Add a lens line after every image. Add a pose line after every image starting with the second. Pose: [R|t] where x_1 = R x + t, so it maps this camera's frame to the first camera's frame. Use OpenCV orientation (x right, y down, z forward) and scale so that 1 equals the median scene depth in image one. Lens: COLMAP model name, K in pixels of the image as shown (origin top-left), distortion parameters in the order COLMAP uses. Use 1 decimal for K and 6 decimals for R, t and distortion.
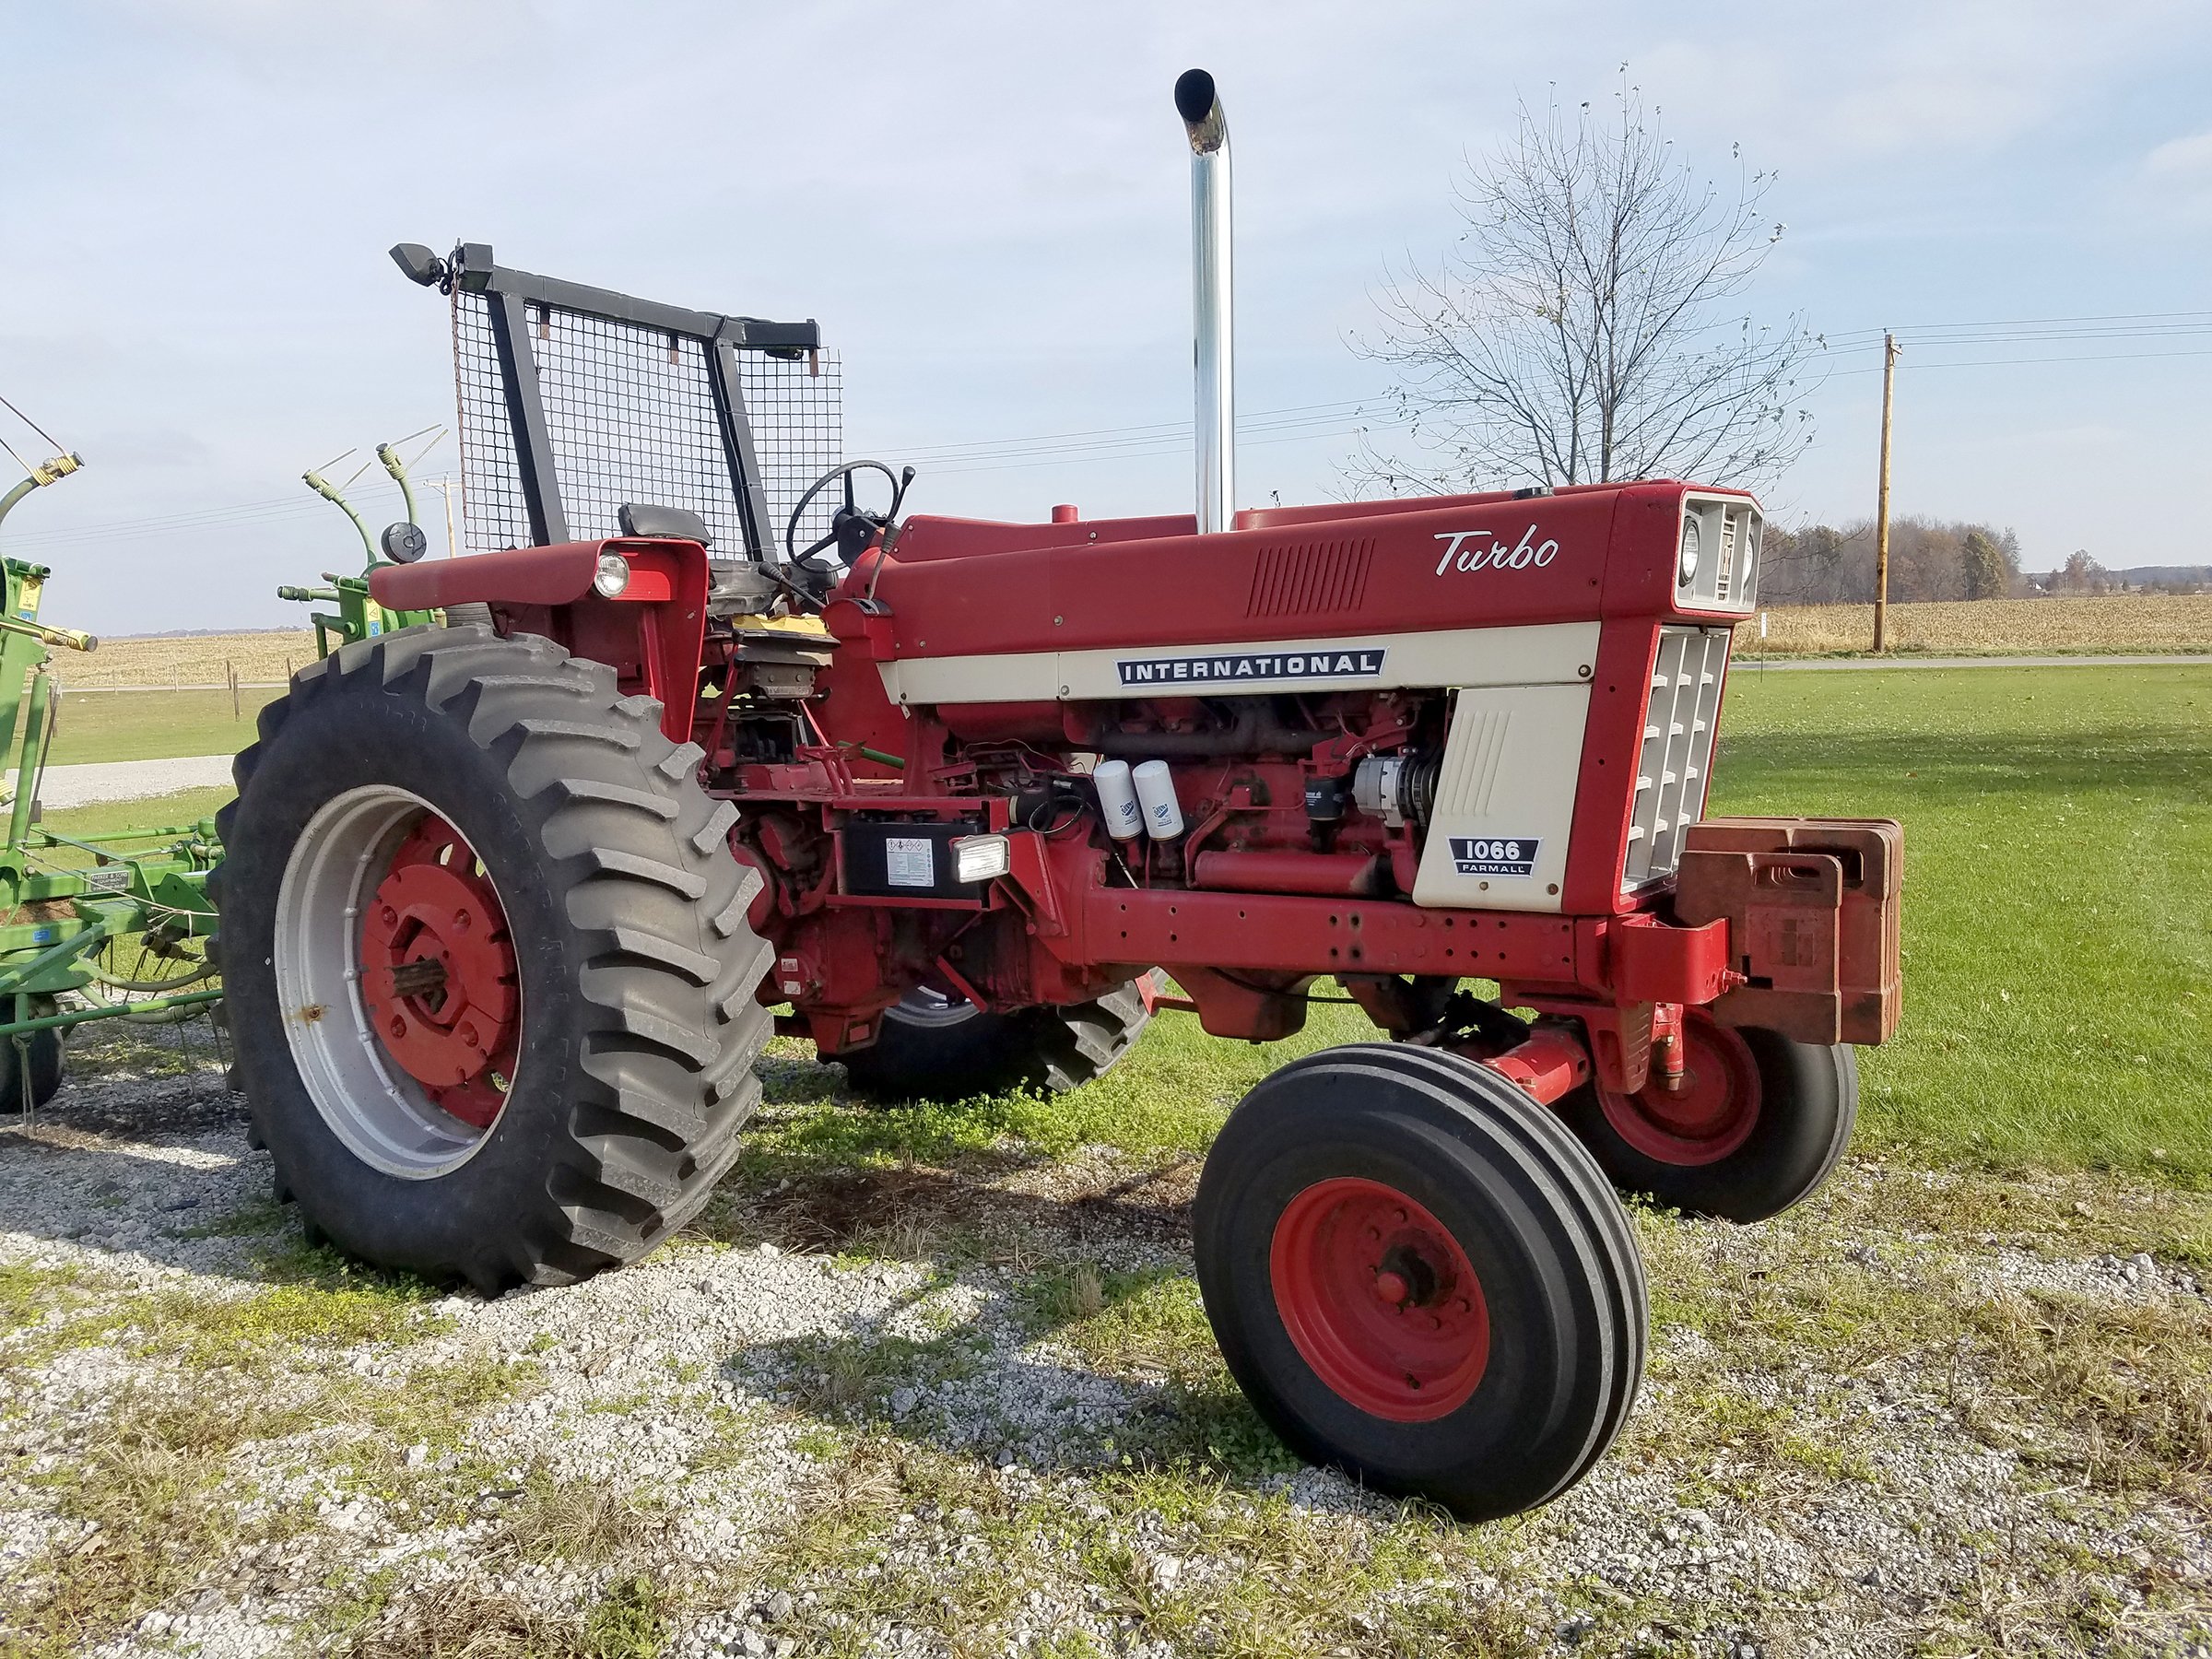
lens RADIAL K [[1674.6, 0, 1106.0], [0, 1674.6, 829.5], [0, 0, 1]] dist [0.215435, -0.400297]
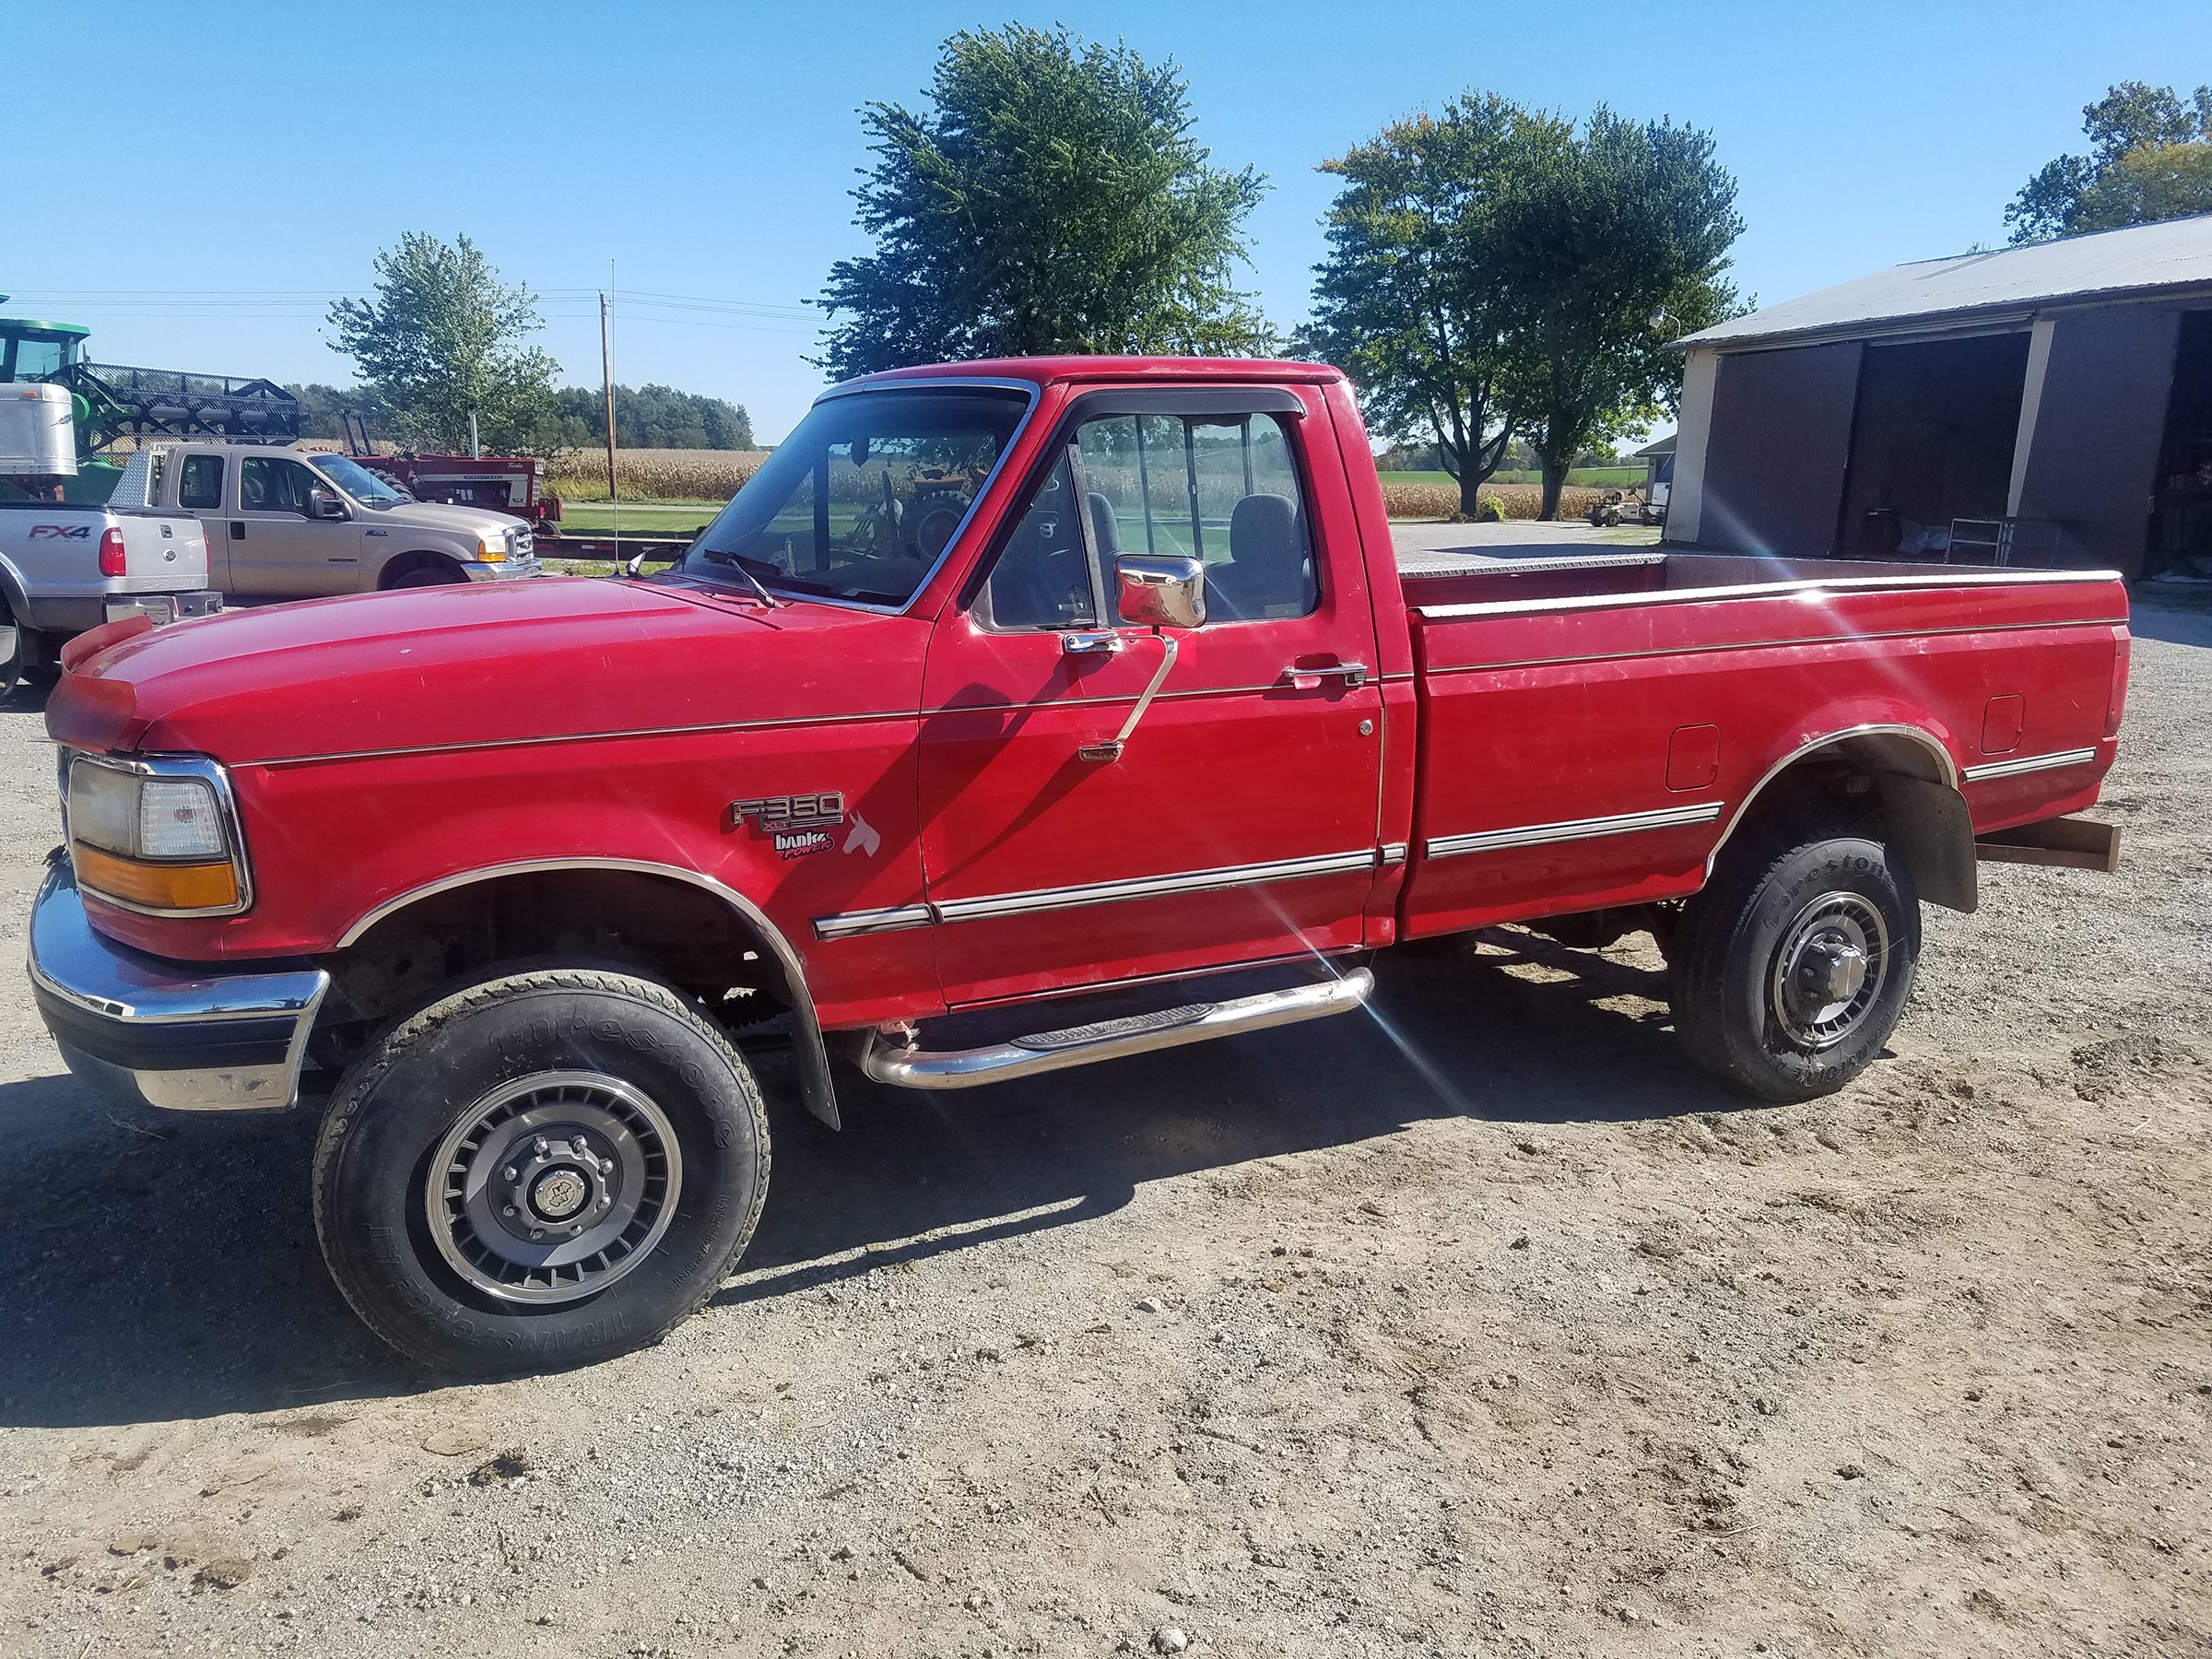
lens RADIAL K [[1674.6, 0, 1106.0], [0, 1674.6, 829.5], [0, 0, 1]] dist [0.215435, -0.400297]
pose [[0.778286, -0.090827, 0.621307, -2.742740], [0.037851, 0.994470, 0.097964, 0.852061], [-0.626769, -0.052727, 0.777419, -7.061934]]
